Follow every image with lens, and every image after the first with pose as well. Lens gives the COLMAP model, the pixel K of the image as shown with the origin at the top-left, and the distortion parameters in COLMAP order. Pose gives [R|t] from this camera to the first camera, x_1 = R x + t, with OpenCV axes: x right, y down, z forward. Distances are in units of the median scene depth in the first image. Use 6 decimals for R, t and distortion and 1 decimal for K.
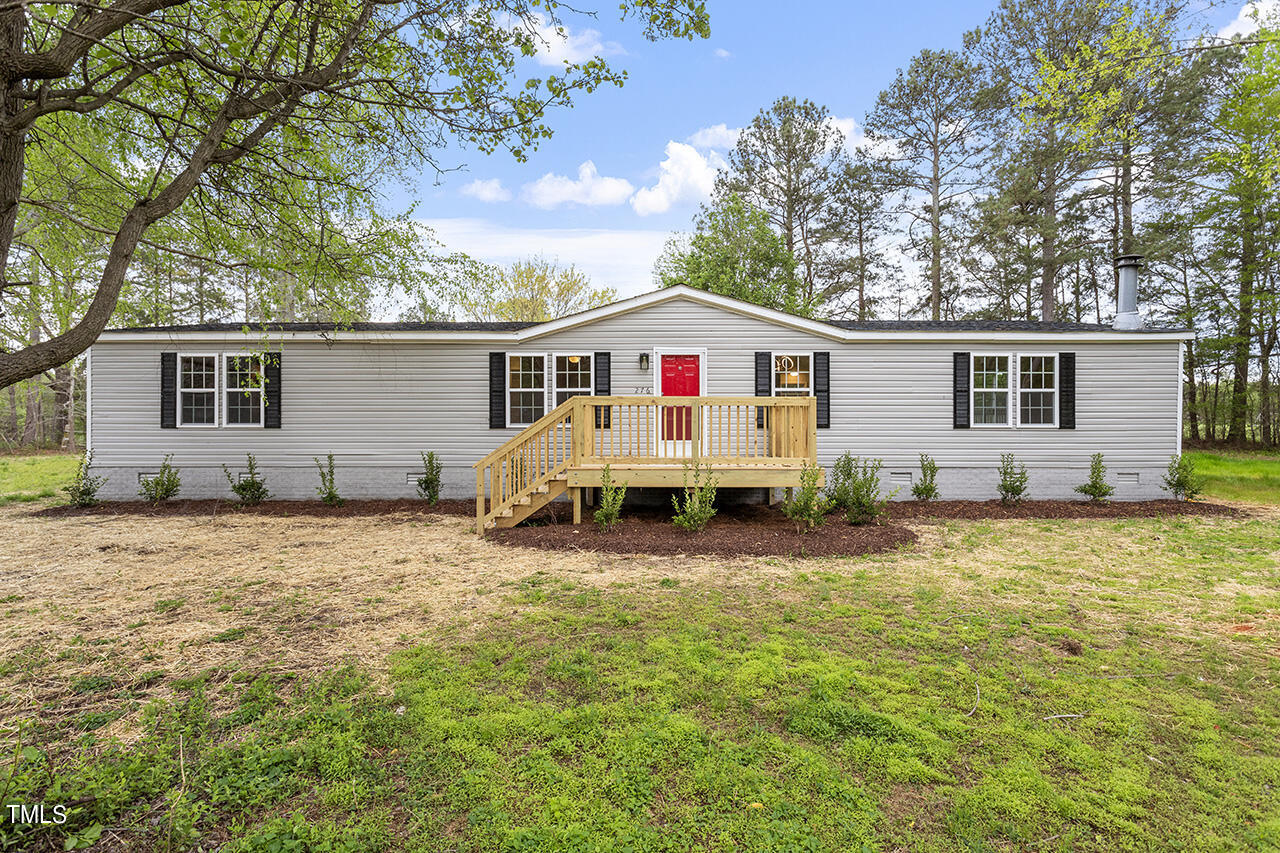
lens RADIAL K [[669.3, 0, 687.9], [0, 669.3, 422.8], [0, 0, 1]] dist [-0.003376, 0.000131]
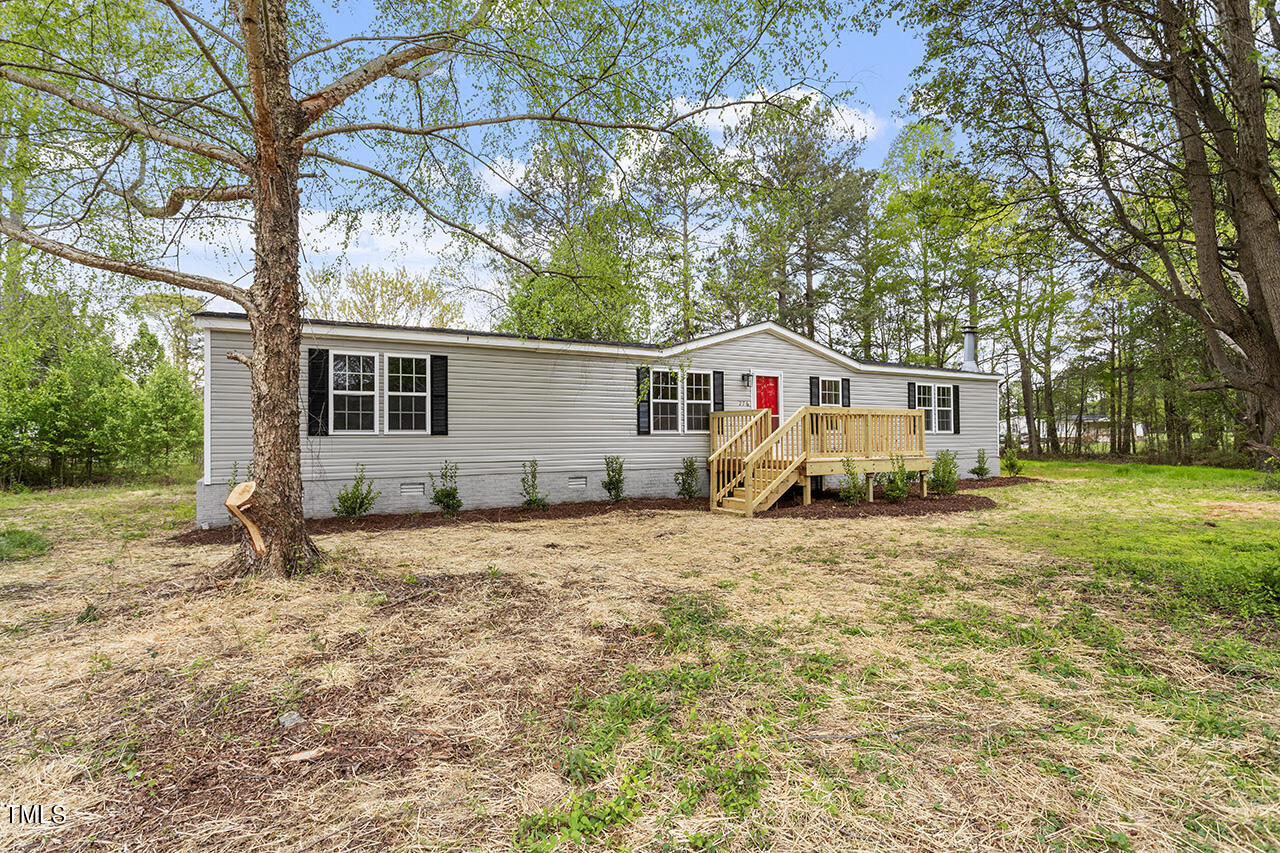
lens RADIAL K [[669.3, 0, 687.9], [0, 669.3, 422.8], [0, 0, 1]] dist [-0.003376, 0.000131]
pose [[0.849399, 0.005975, 0.527717, -0.811871], [-0.000766, 0.999949, -0.010089, 0.000017], [-0.527750, 0.008165, 0.849360, 0.004792]]
